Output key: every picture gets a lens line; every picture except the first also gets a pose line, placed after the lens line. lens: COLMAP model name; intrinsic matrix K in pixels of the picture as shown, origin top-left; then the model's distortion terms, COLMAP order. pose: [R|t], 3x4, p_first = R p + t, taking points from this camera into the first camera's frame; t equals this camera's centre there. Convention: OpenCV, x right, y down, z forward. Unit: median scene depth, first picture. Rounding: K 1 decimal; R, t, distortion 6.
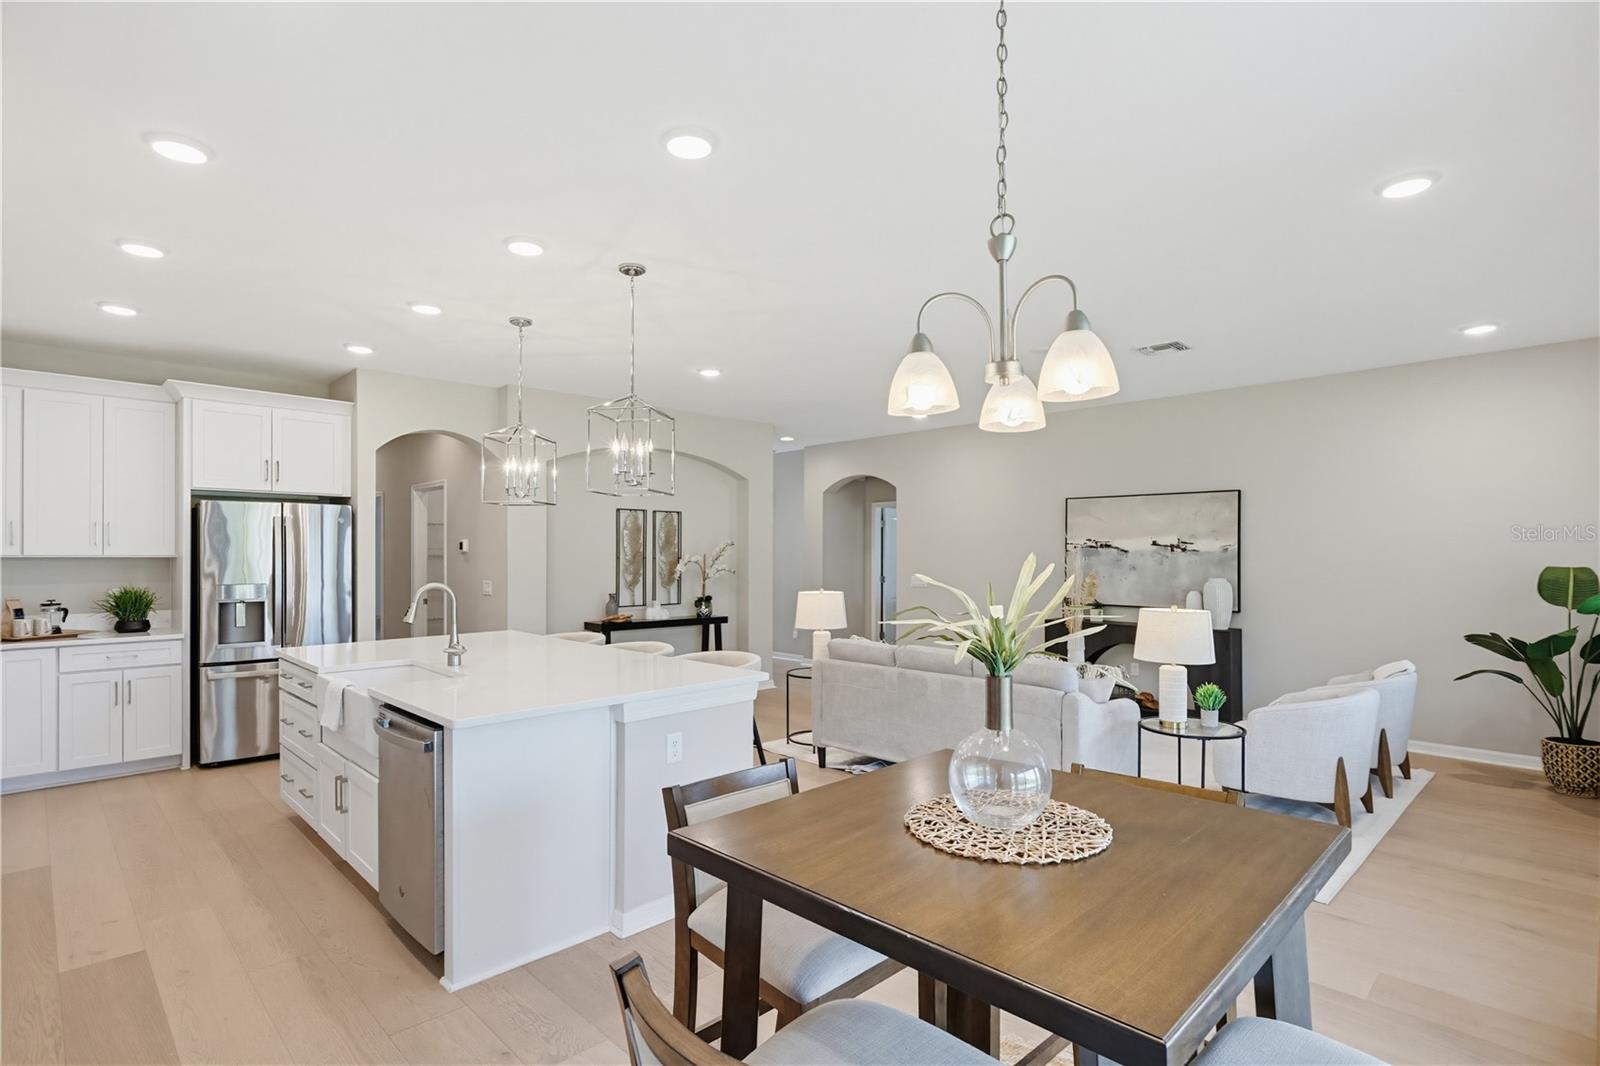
lens RADIAL K [[800.9, 0, 809.2], [0, 800.9, 553.0], [0, 0, 1]] dist [-0.003692, -0.001615]
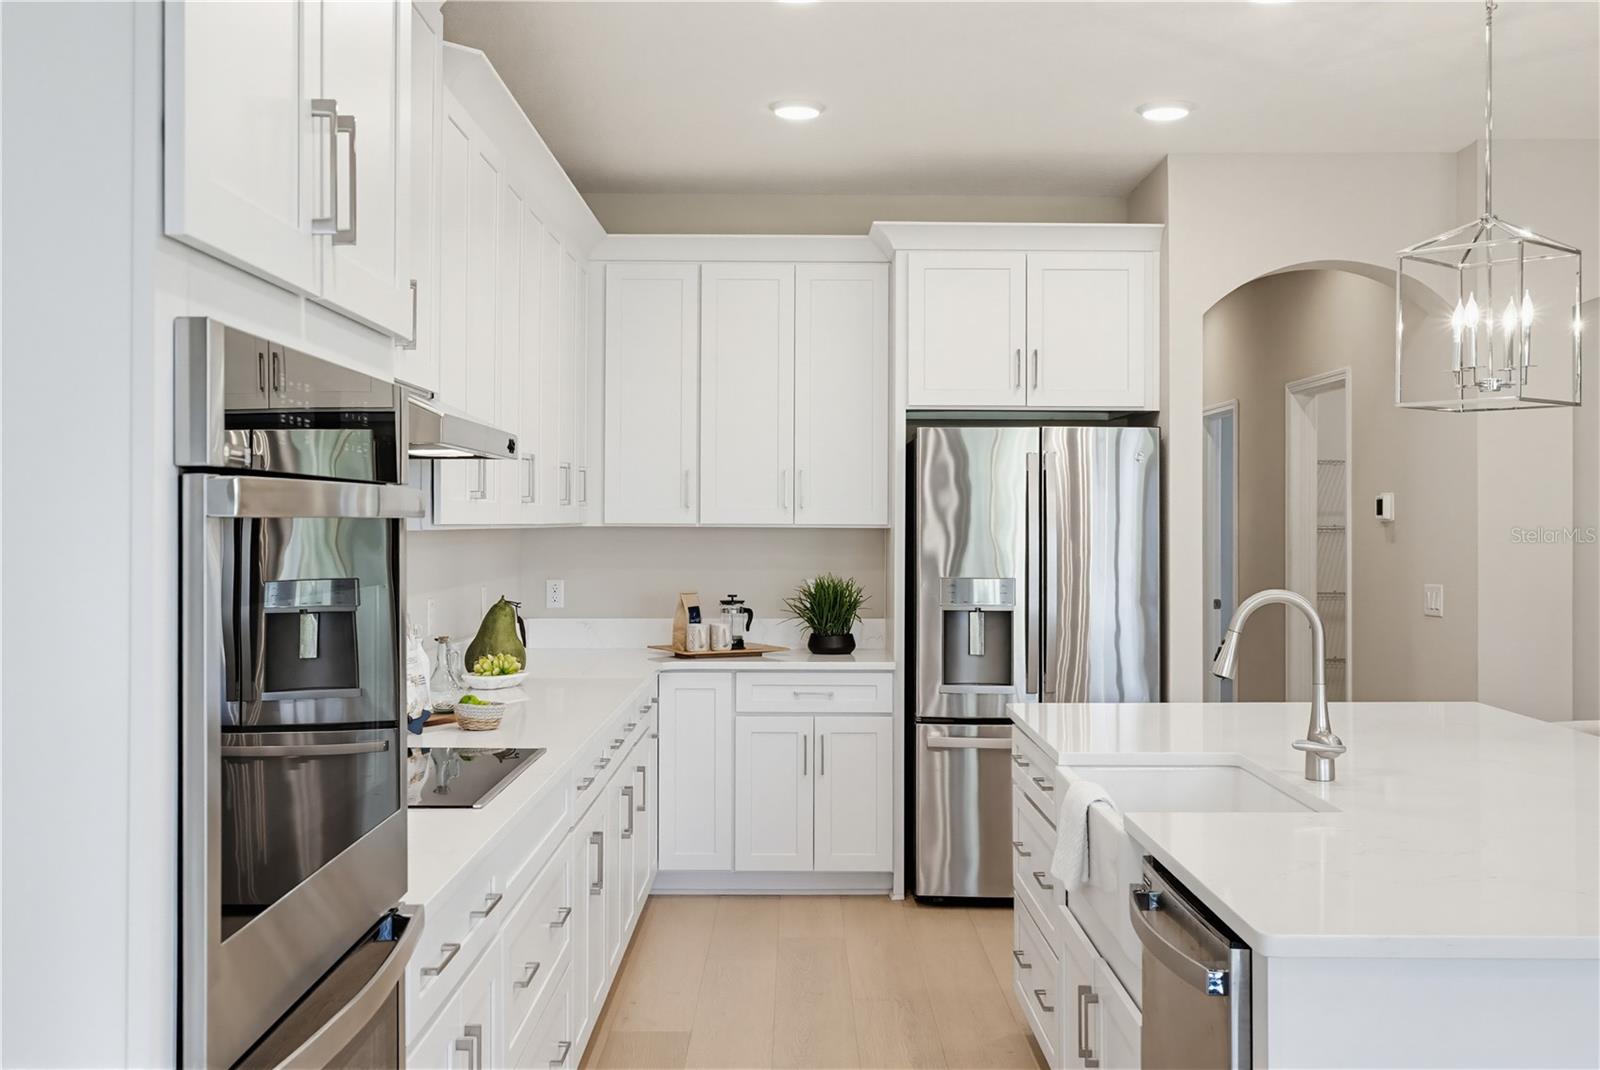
lens RADIAL K [[1627.1, 0, 768.5], [0, 1627.1, 497.3], [0, 0, 1]] dist [0.014874, 0.000000]
pose [[0.702005, -0.007903, -0.712128, -0.014547], [-0.003017, 0.999896, -0.014072, -0.000088], [0.712166, 0.012027, 0.701908, 0.113436]]
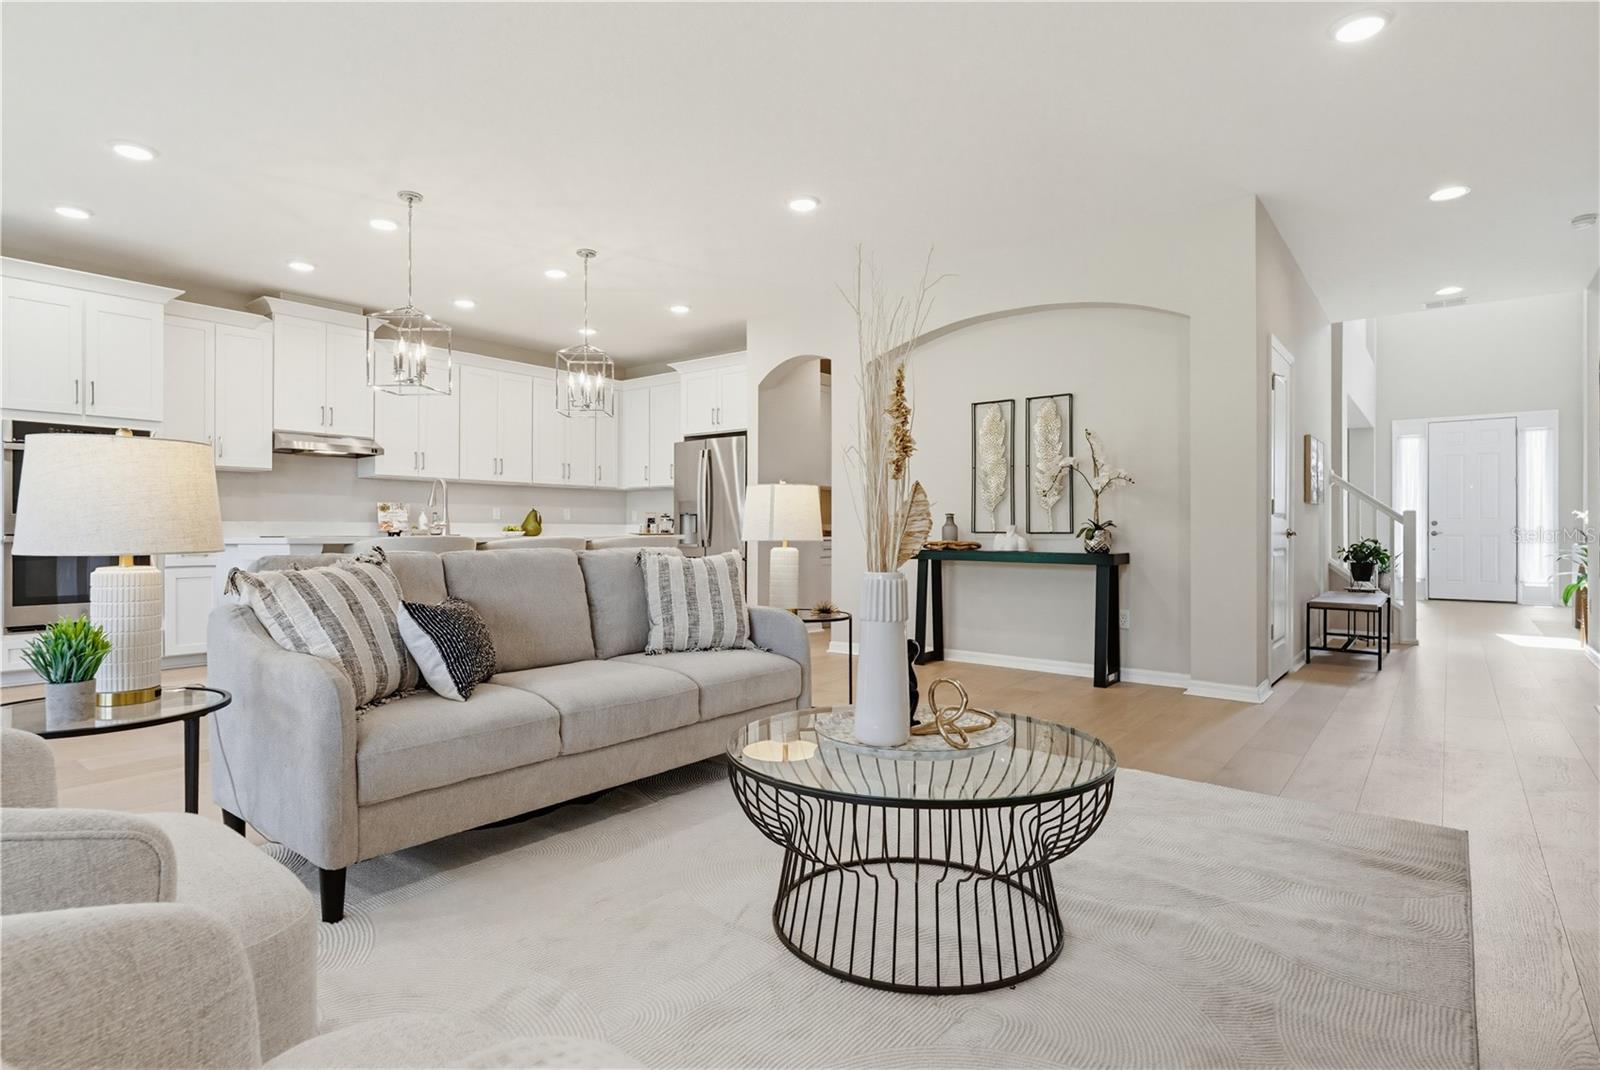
lens RADIAL K [[800.9, 0, 781.1], [0, 800.9, 530.5], [0, 0, 1]] dist [-0.003692, -0.001615]
pose [[0.120650, -0.000359, -0.992695, 0.702982], [0.001386, 0.999999, -0.000193, 0.091664], [0.992694, -0.001353, 0.120650, 1.006207]]
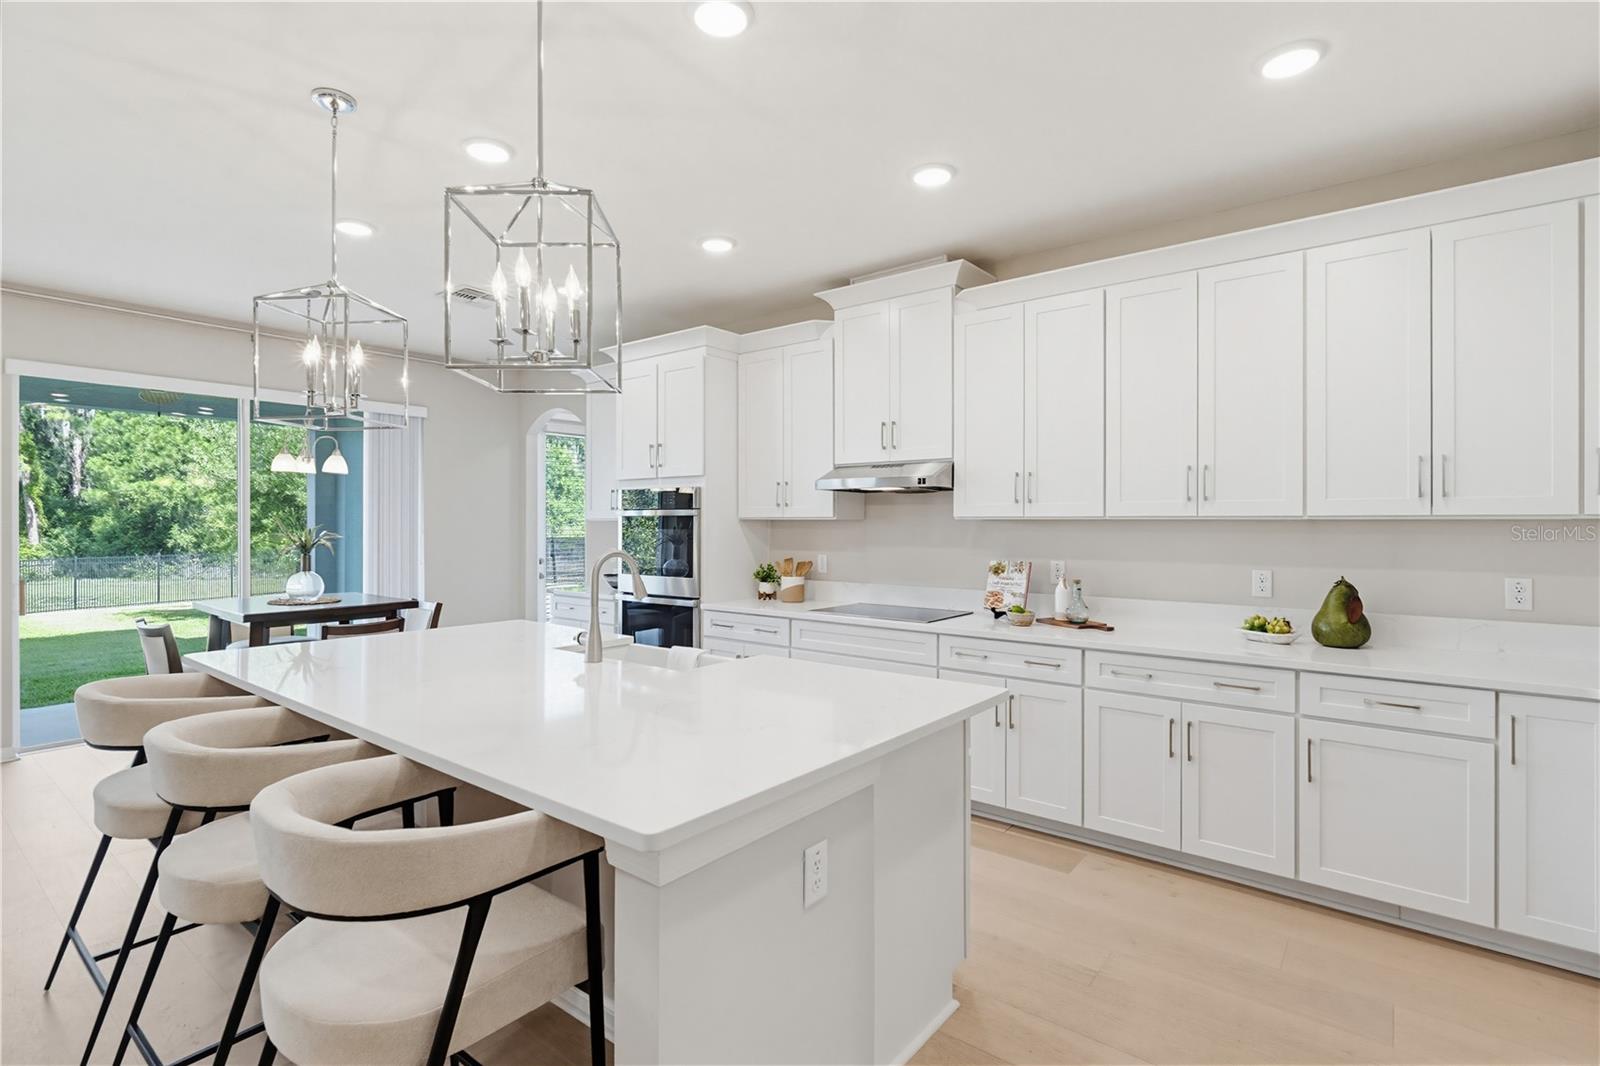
lens RADIAL K [[764.3, 0, 804.6], [0, 764.3, 518.7], [0, 0, 1]] dist [0.006216, -0.002245]
pose [[-0.990991, -0.007389, -0.133724, -0.394188], [-0.005576, 0.999887, -0.013928, 0.014641], [0.133812, -0.013057, -0.990921, 1.239098]]
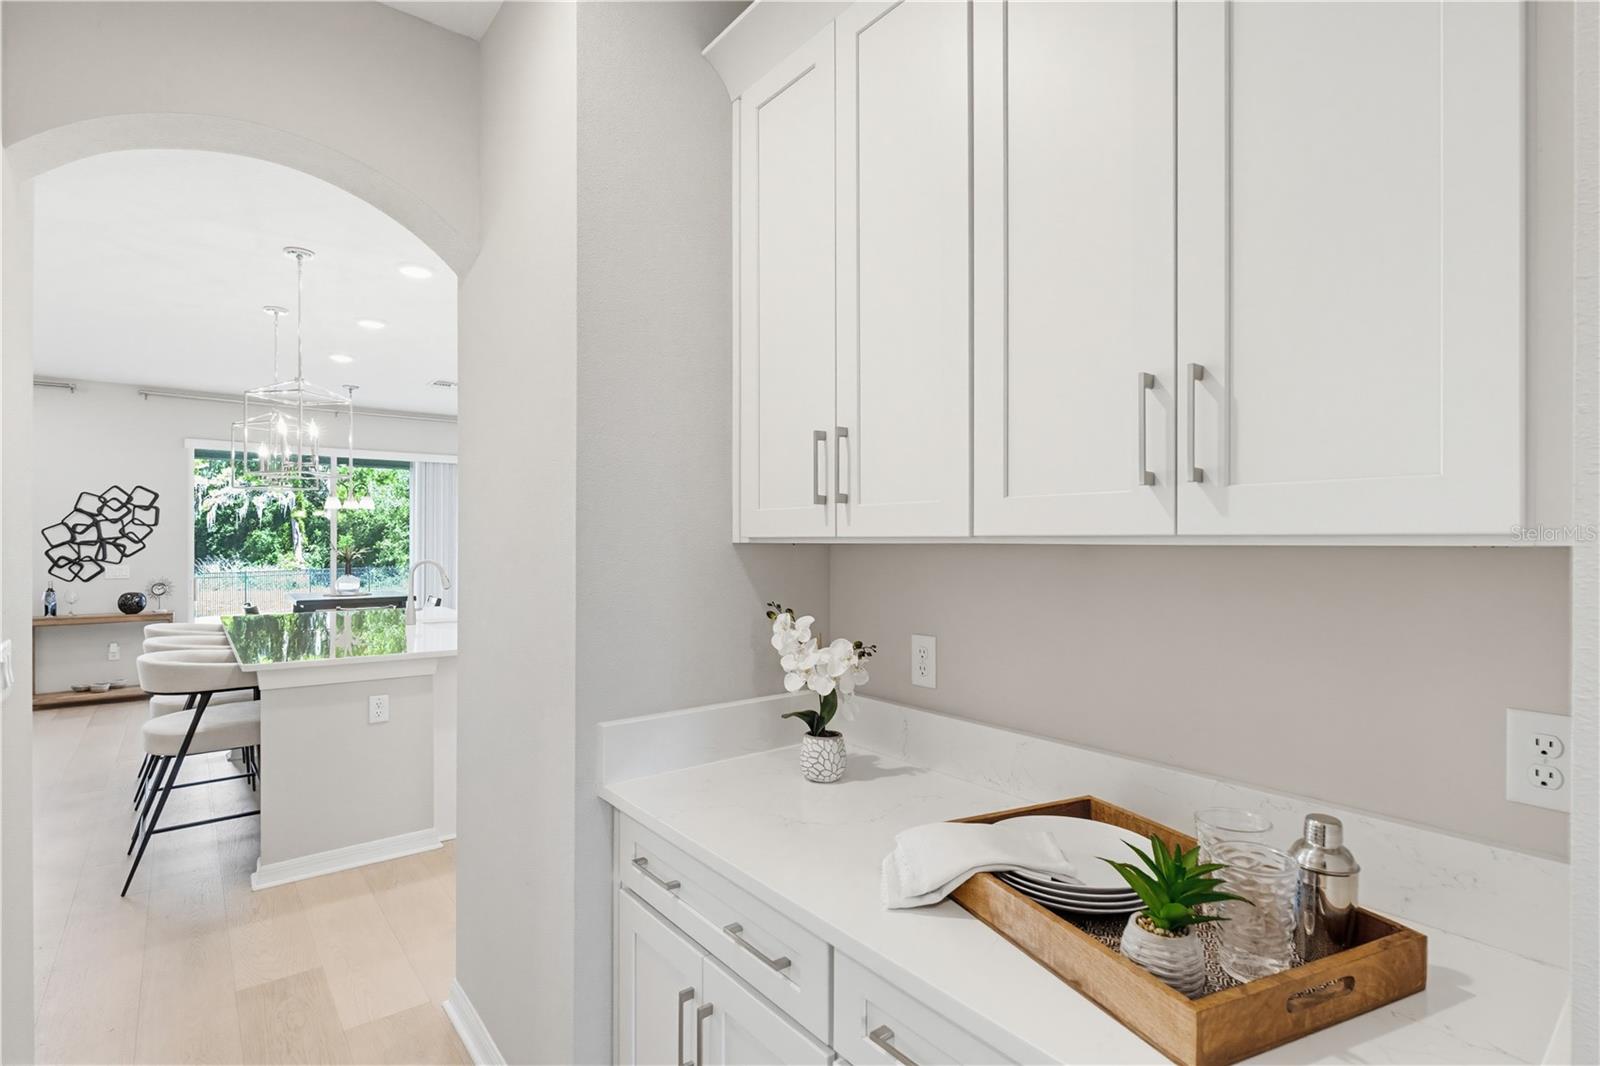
lens RADIAL K [[764.3, 0, 806.5], [0, 764.3, 539.5], [0, 0, 1]] dist [0.006216, -0.002245]
pose [[-0.997043, -0.007178, 0.076515, -0.864841], [-0.007906, 0.999926, -0.009212, 0.012762], [-0.076443, -0.009789, -0.997026, 1.563105]]
